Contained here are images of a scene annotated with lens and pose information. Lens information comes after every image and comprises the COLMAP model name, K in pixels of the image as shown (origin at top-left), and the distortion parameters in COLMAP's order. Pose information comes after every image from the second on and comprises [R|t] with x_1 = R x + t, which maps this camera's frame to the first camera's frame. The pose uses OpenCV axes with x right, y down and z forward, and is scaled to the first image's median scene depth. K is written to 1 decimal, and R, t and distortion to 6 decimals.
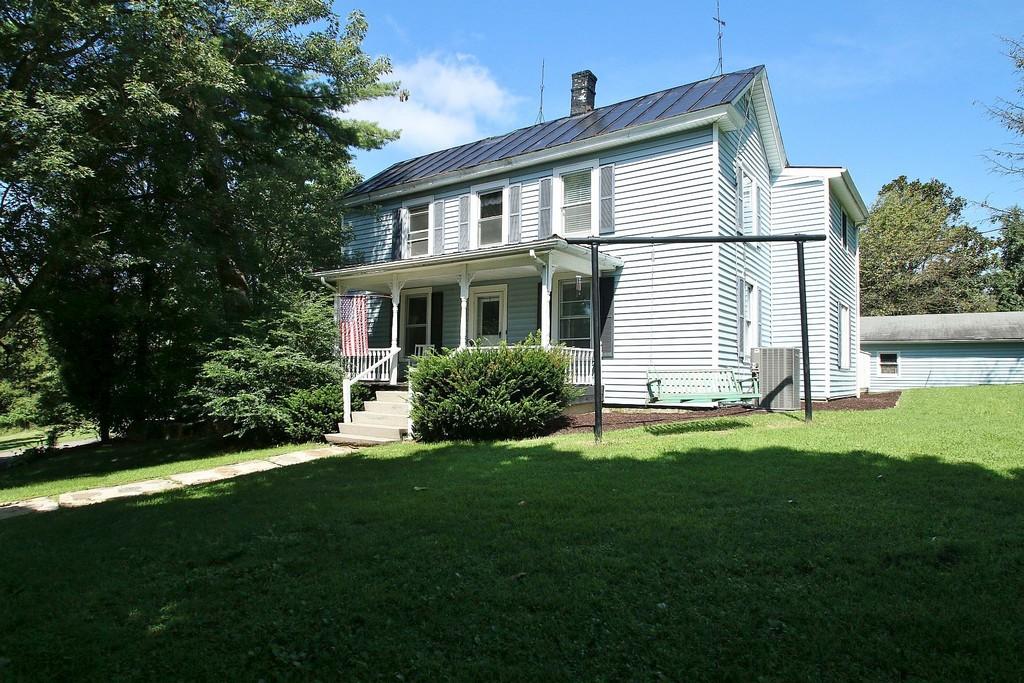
lens RADIAL K [[606.1, 0, 519.6], [0, 606.1, 349.8], [0, 0, 1]] dist [-0.018869, 0.000649]
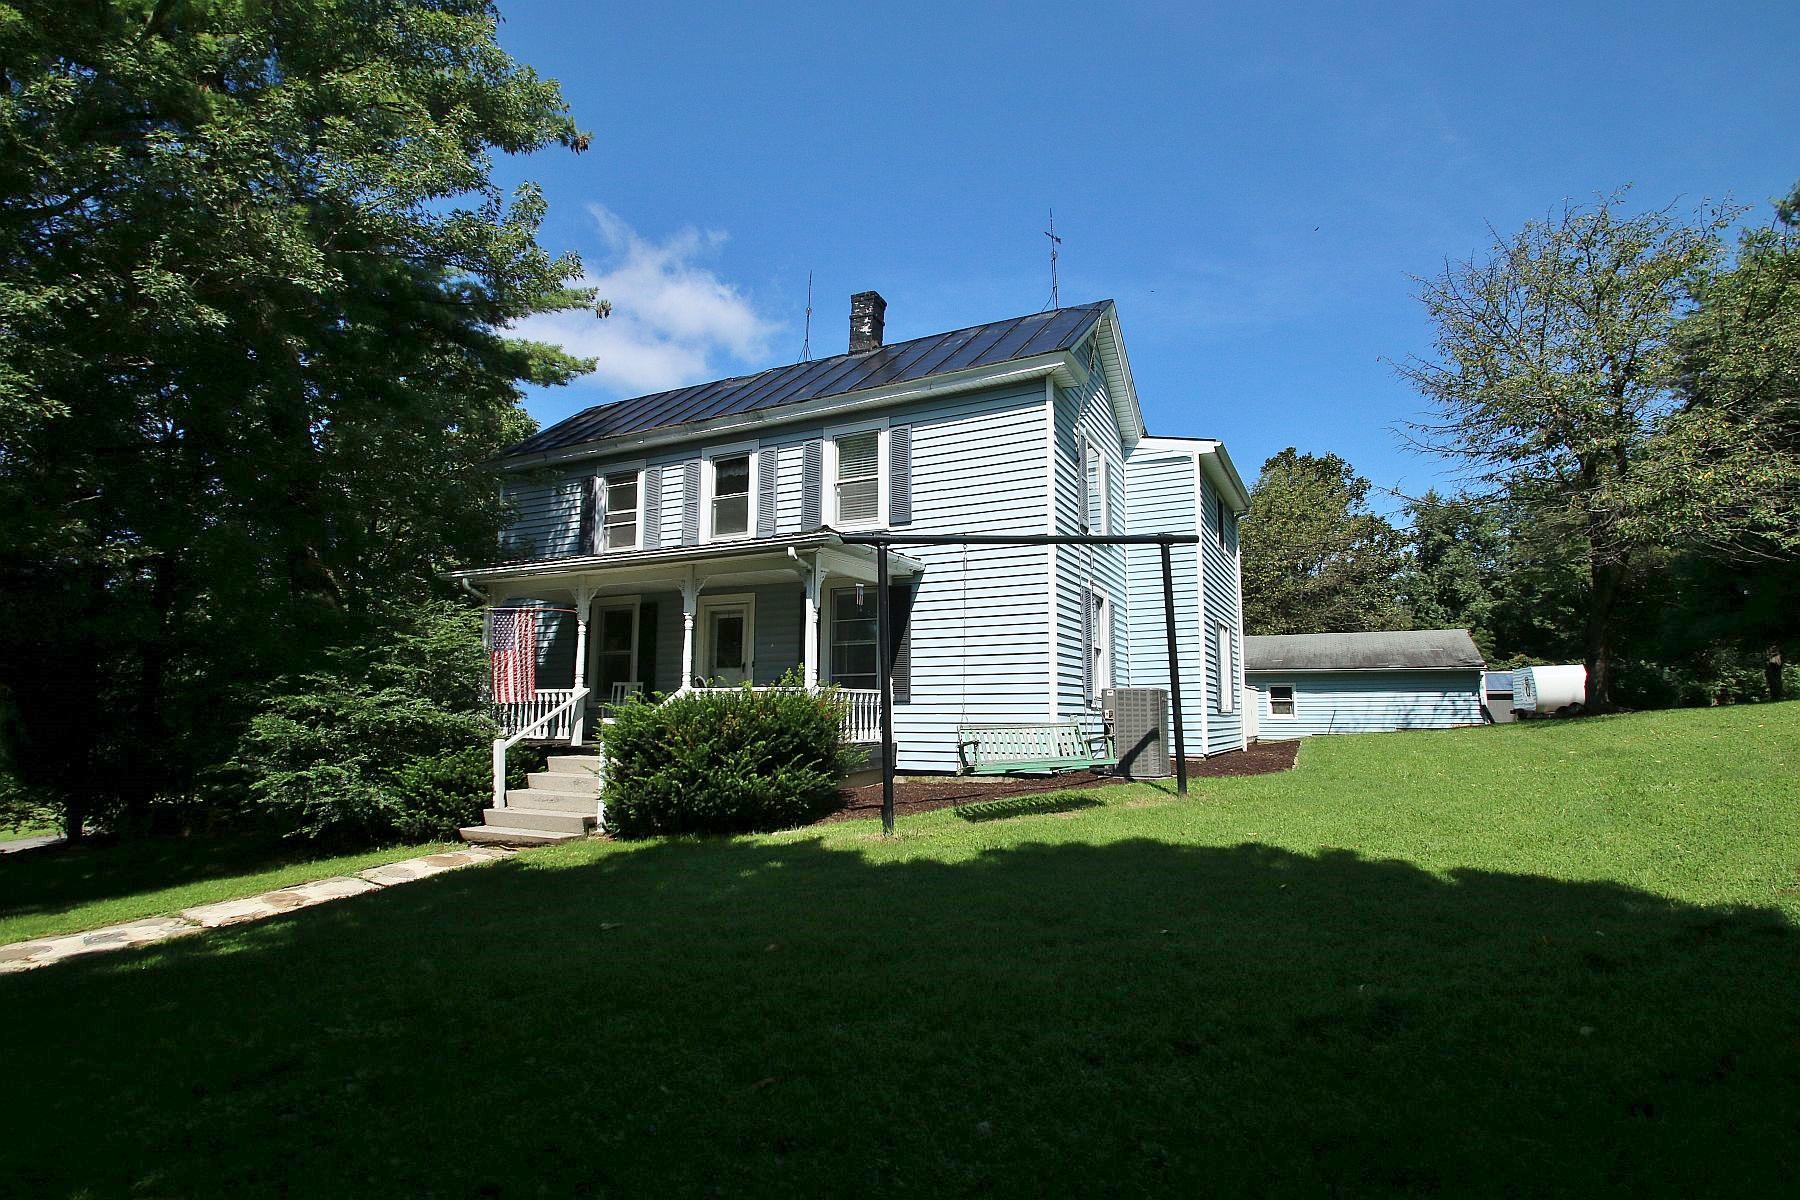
lens RADIAL K [[875.3, 0, 906.8], [0, 875.3, 616.3], [0, 0, 1]] dist [0.006177, -0.013977]
pose [[0.988925, 0.006601, 0.148268, 0.002744], [0.003686, 0.997610, -0.068998, -0.015908], [-0.148369, 0.068780, 0.986537, 0.011623]]
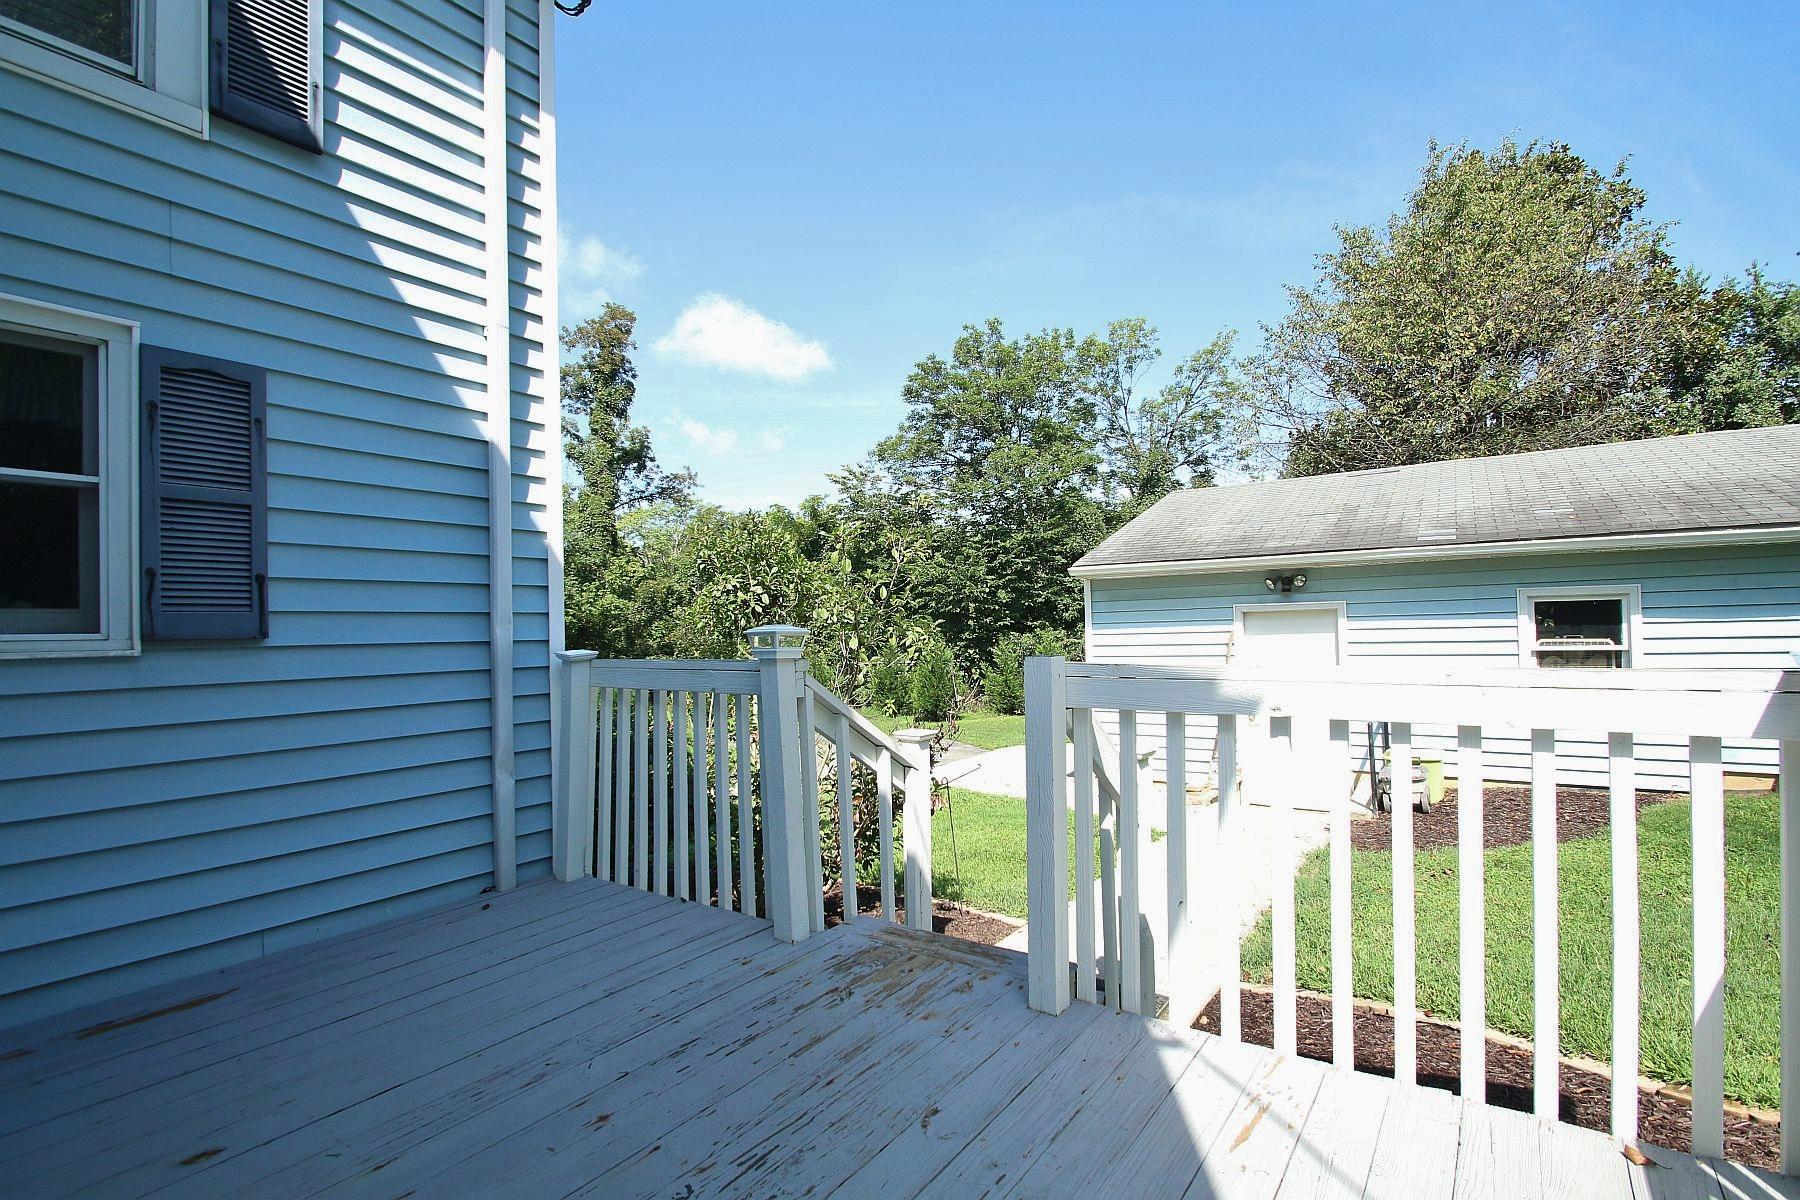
lens RADIAL K [[842.2, 0, 923.2], [0, 842.2, 633.3], [0, 0, 1]] dist [0.003693, -0.009942]
pose [[0.998203, -0.034786, 0.048791, 0.784875], [0.032676, 0.998523, 0.043396, -0.003891], [-0.050229, -0.041724, 0.997866, 1.524141]]
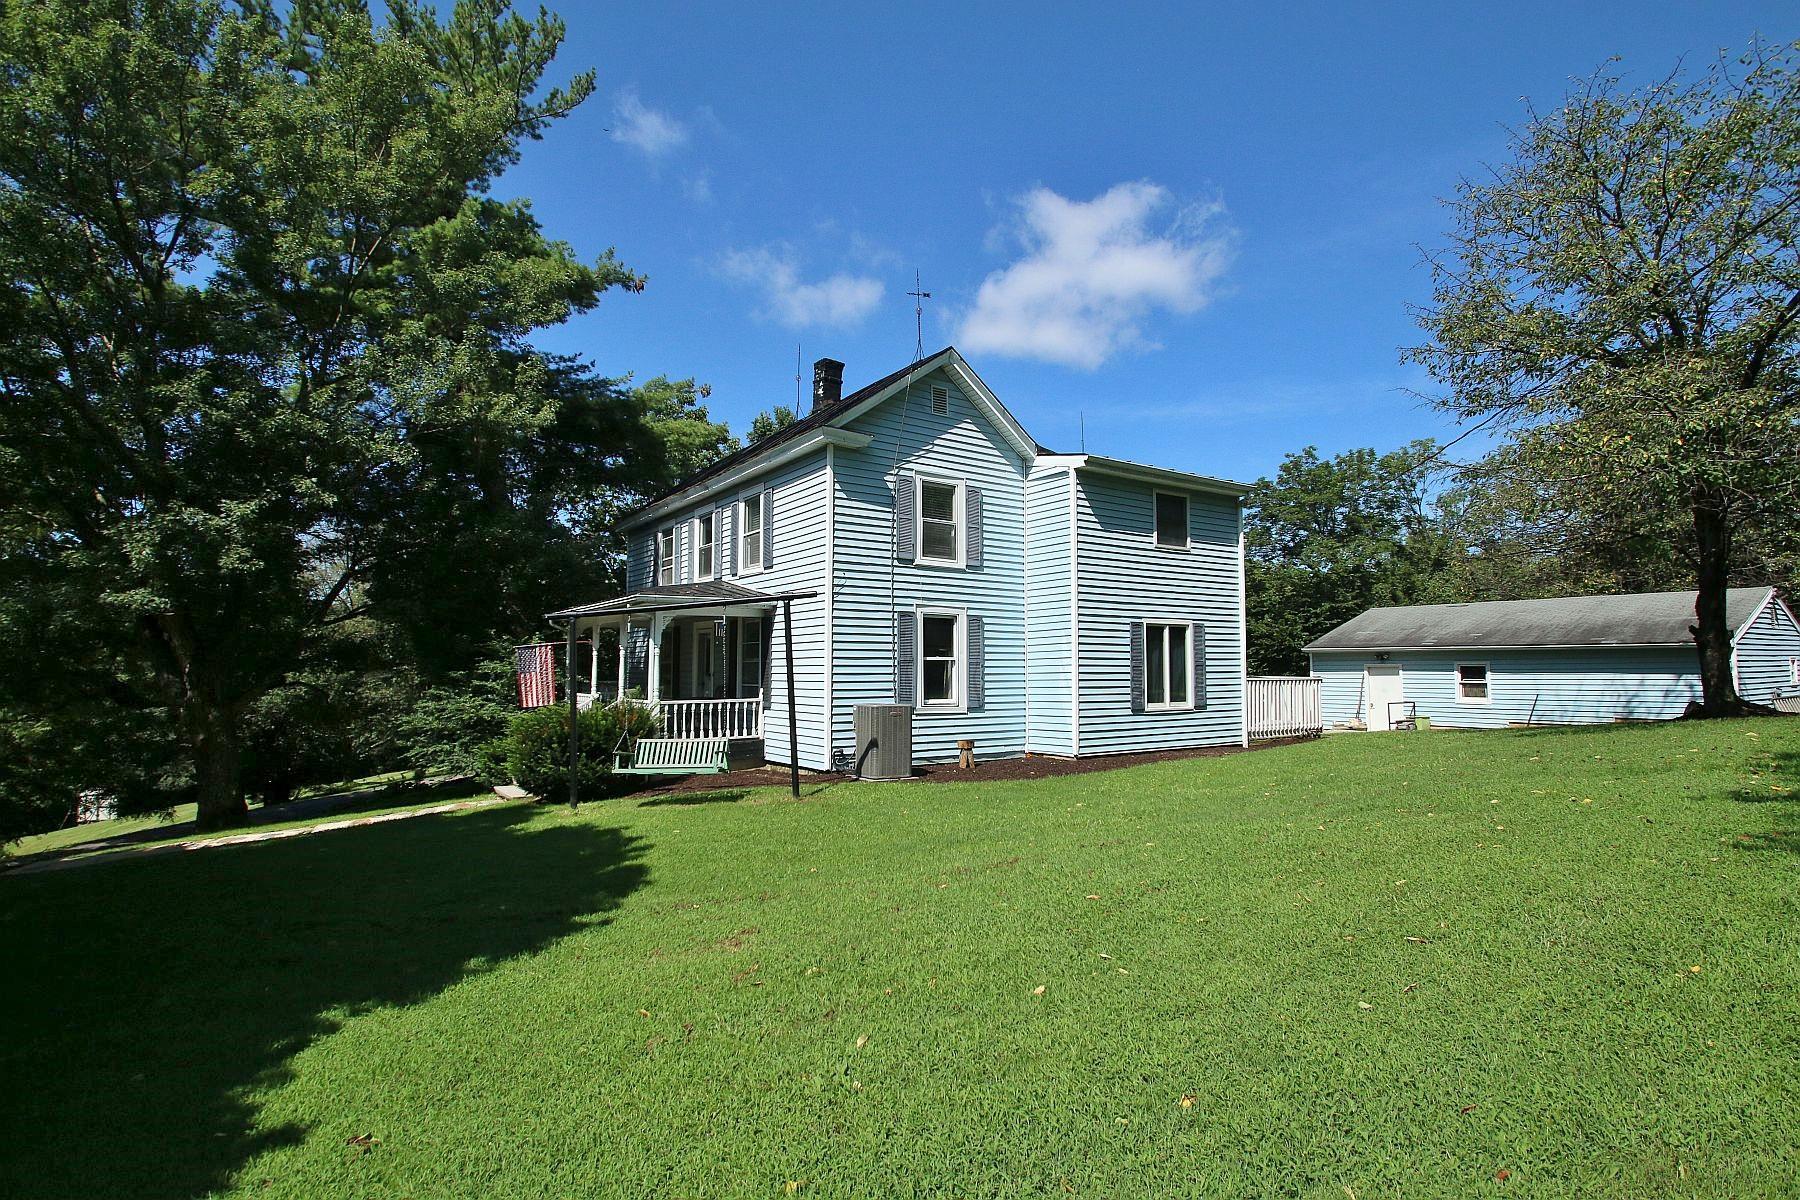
lens RADIAL K [[875.3, 0, 910.3], [0, 875.3, 608.4], [0, 0, 1]] dist [0.006177, -0.013977]
pose [[0.941143, -0.038551, -0.335804, 0.783749], [0.028470, 0.998985, -0.034893, -0.082633], [0.336809, 0.023279, 0.941285, -0.138694]]
